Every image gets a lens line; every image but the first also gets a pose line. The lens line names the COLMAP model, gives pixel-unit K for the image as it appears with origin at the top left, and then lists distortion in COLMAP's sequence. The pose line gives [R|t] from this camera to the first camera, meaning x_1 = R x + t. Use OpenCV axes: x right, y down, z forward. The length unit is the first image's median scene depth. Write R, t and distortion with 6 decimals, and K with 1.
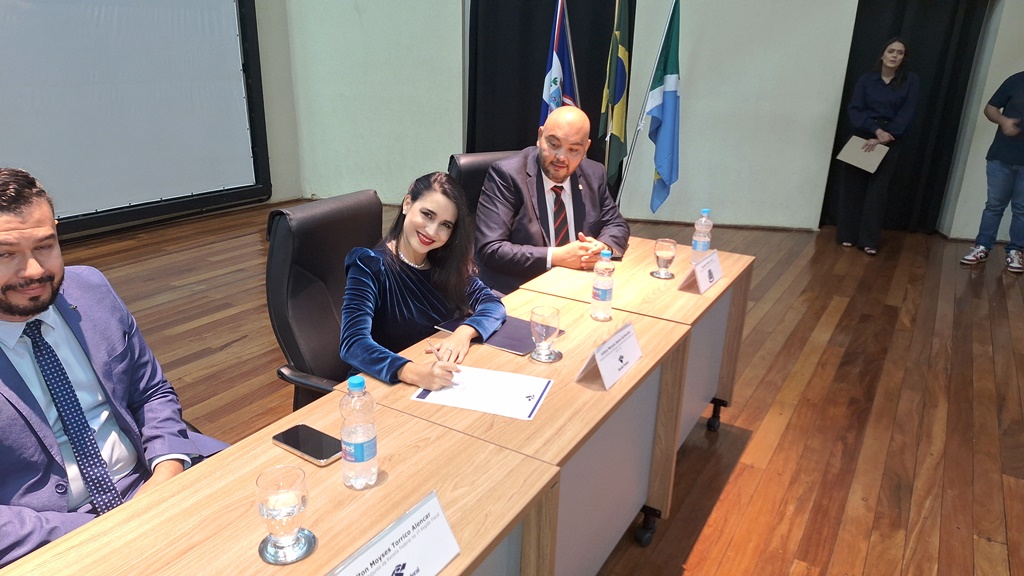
lens RADIAL K [[704.5, 0, 510.0], [0, 704.5, 300.3], [0, 0, 1]] dist [0.057073, -0.060471]
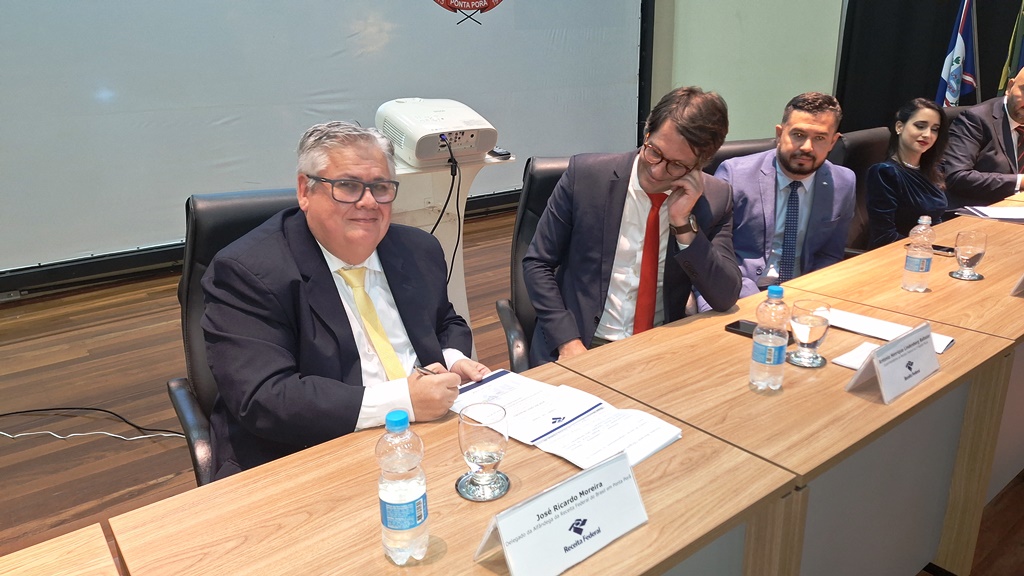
lens RADIAL K [[704.5, 0, 510.2], [0, 704.5, 297.7], [0, 0, 1]] dist [0.057073, -0.060471]
pose [[0.935120, 0.057452, -0.349643, -0.306347], [-0.067701, 0.997558, -0.017153, 0.206773], [0.347804, 0.039712, 0.936726, -0.427311]]
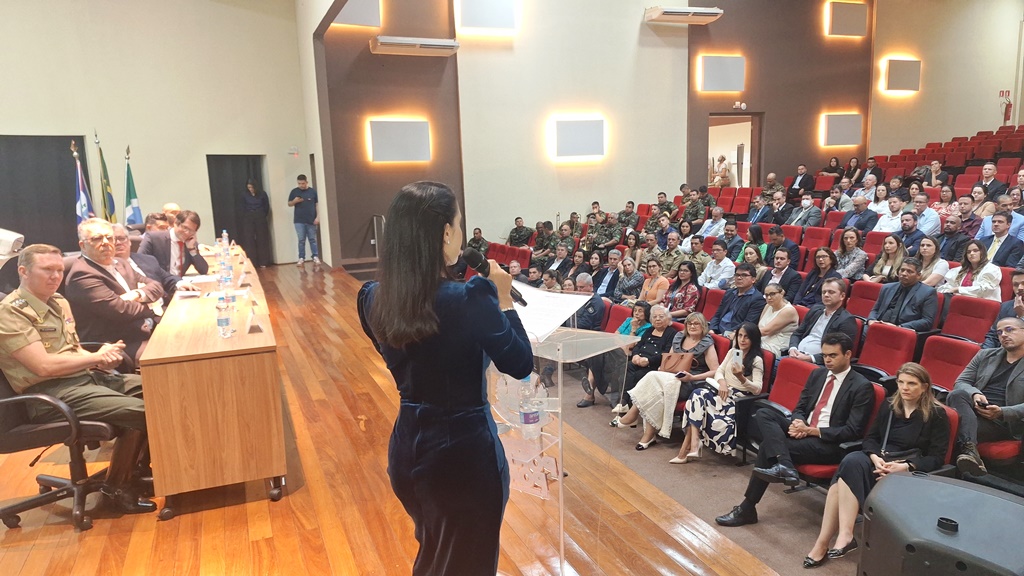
lens RADIAL K [[704.5, 0, 517.3], [0, 704.5, 295.2], [0, 0, 1]] dist [0.057073, -0.060471]
pose [[0.583425, -0.179372, 0.792112, -1.494088], [0.318062, 0.947867, -0.019624, 0.607819], [-0.747297, 0.263390, 0.610060, -1.812047]]
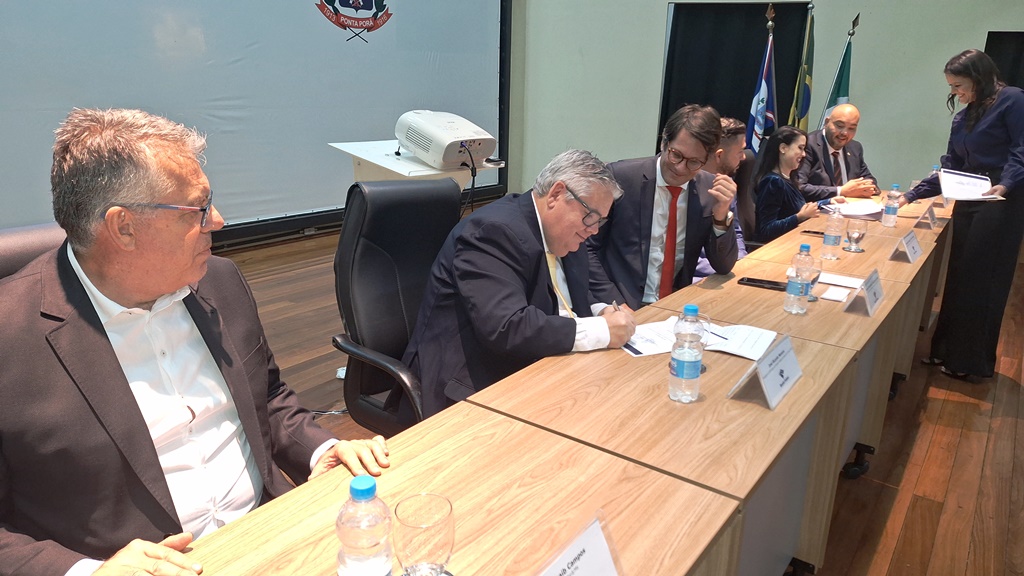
lens RADIAL K [[704.5, 0, 510.5], [0, 704.5, 298.2], [0, 0, 1]] dist [0.057073, -0.060471]
pose [[0.997237, 0.020803, -0.071307, -0.561114], [-0.024813, 0.998132, -0.055820, 0.284563], [0.070012, 0.057435, 0.995891, -0.670894]]
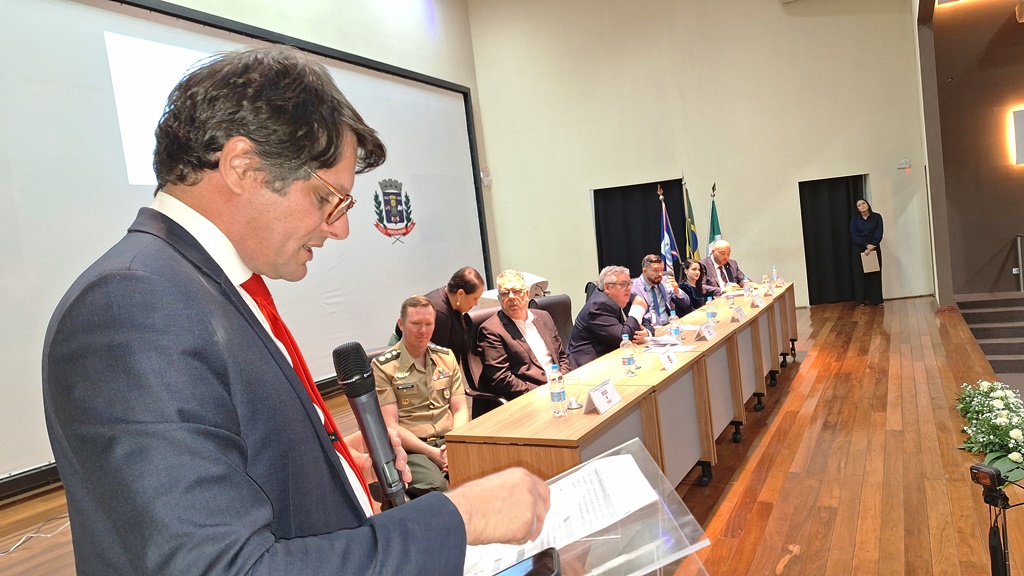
lens RADIAL K [[704.5, 0, 515.1], [0, 704.5, 289.6], [0, 0, 1]] dist [0.057073, -0.060471]
pose [[0.988815, -0.140137, 0.051051, -0.889069], [0.148903, 0.947108, -0.284277, 0.596815], [-0.008513, 0.288699, 0.957382, -1.654514]]
